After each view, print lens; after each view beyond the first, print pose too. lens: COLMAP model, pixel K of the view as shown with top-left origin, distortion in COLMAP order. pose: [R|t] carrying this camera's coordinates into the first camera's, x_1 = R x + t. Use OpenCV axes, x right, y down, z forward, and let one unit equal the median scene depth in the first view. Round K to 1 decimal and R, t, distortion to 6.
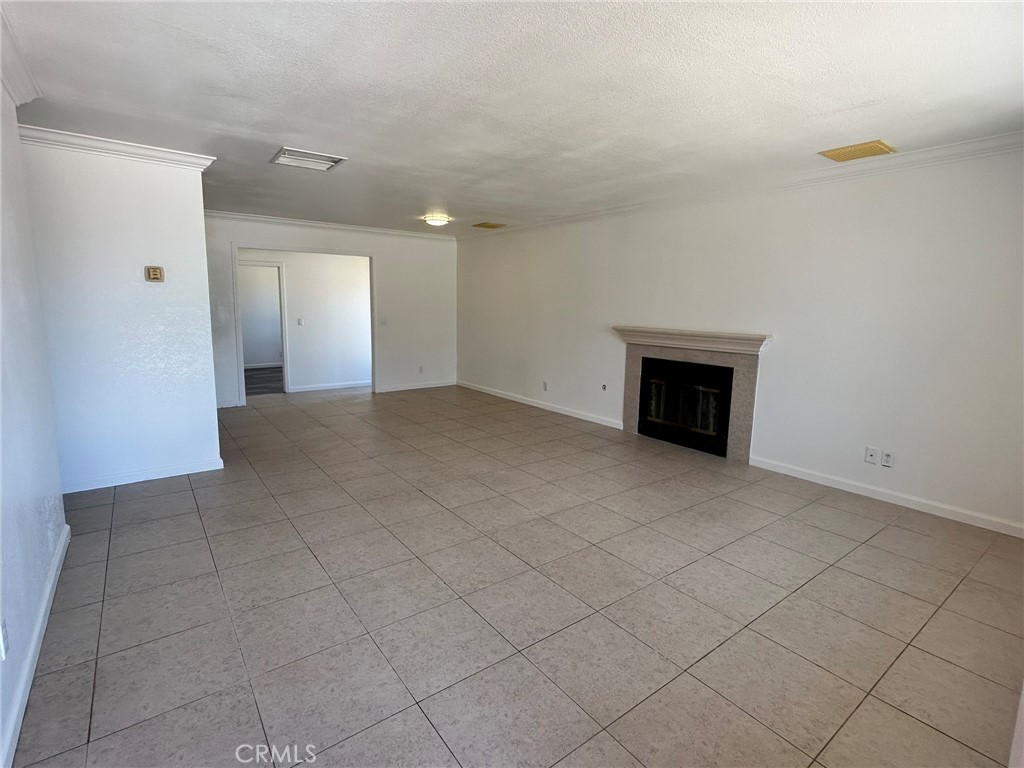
lens RADIAL K [[483.8, 0, 507.6], [0, 483.8, 374.8], [0, 0, 1]] dist [0.000220, 0.000568]
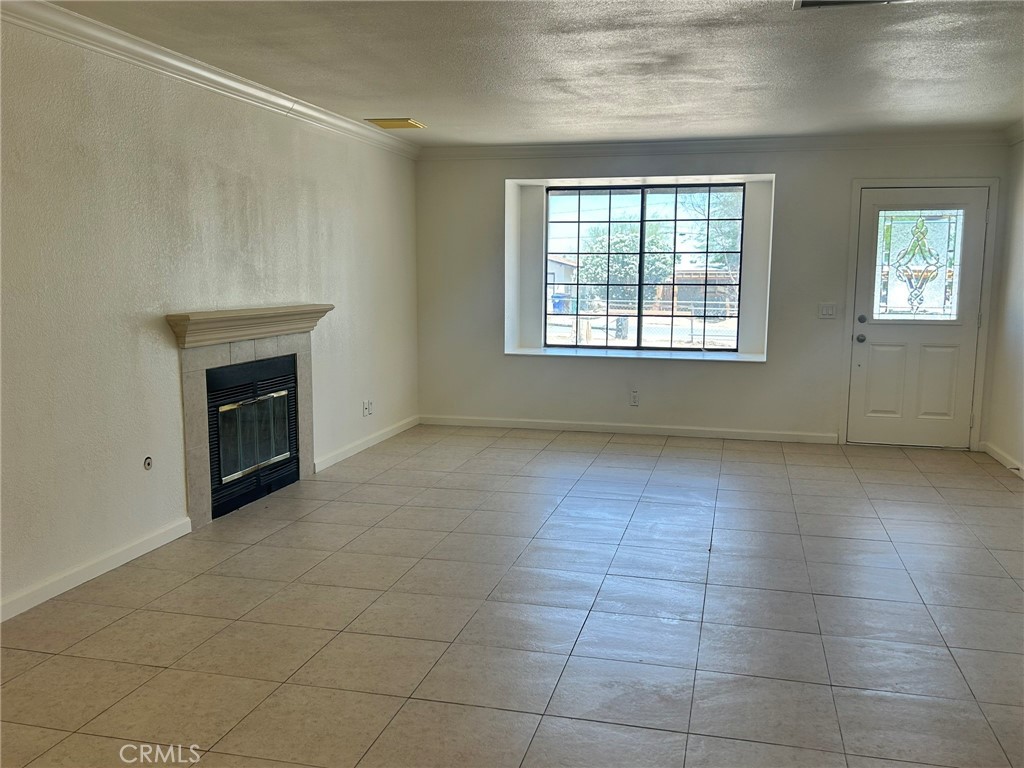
lens RADIAL K [[895.0, 0, 510.3], [0, 895.0, 384.9], [0, 0, 1]] dist [0.065658, -0.009327]
pose [[-0.632328, -0.116085, 0.765954, -0.743090], [0.096467, 0.969216, 0.226528, -0.234464], [-0.768671, 0.217129, -0.601664, 1.515013]]
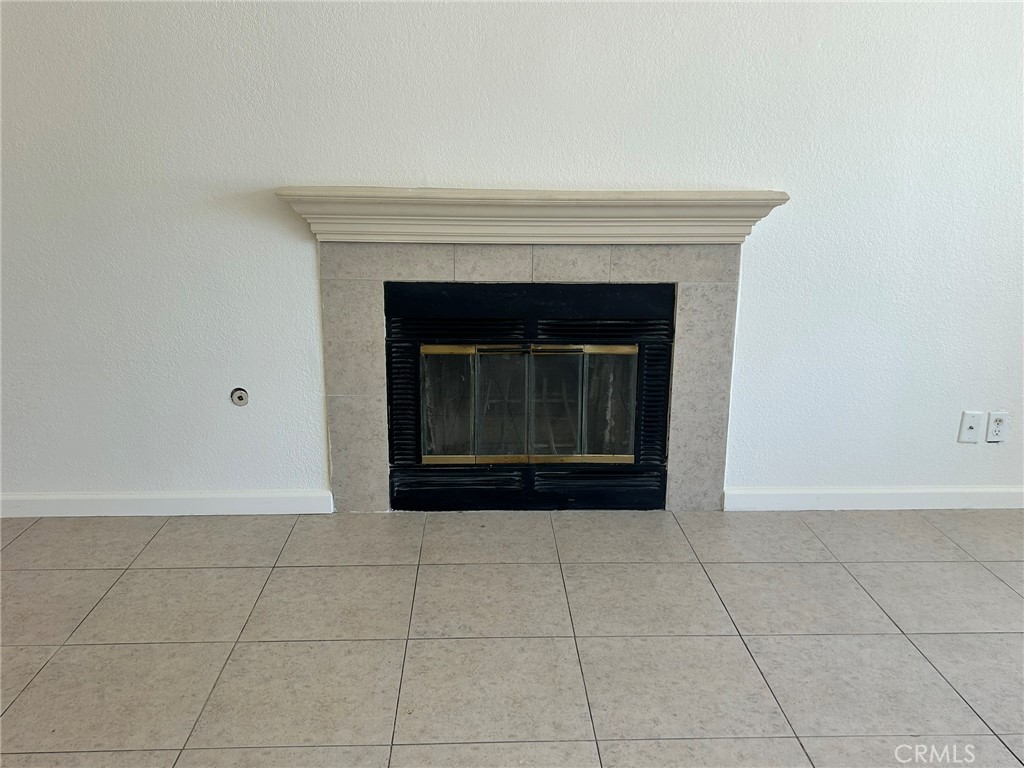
lens RADIAL K [[895.0, 0, 510.3], [0, 895.0, 384.9], [0, 0, 1]] dist [0.065658, -0.009327]
pose [[0.561105, -0.212541, 0.799992, -0.190919], [0.118110, 0.977141, 0.176764, -0.075017], [-0.819275, -0.004696, 0.573382, 0.671388]]
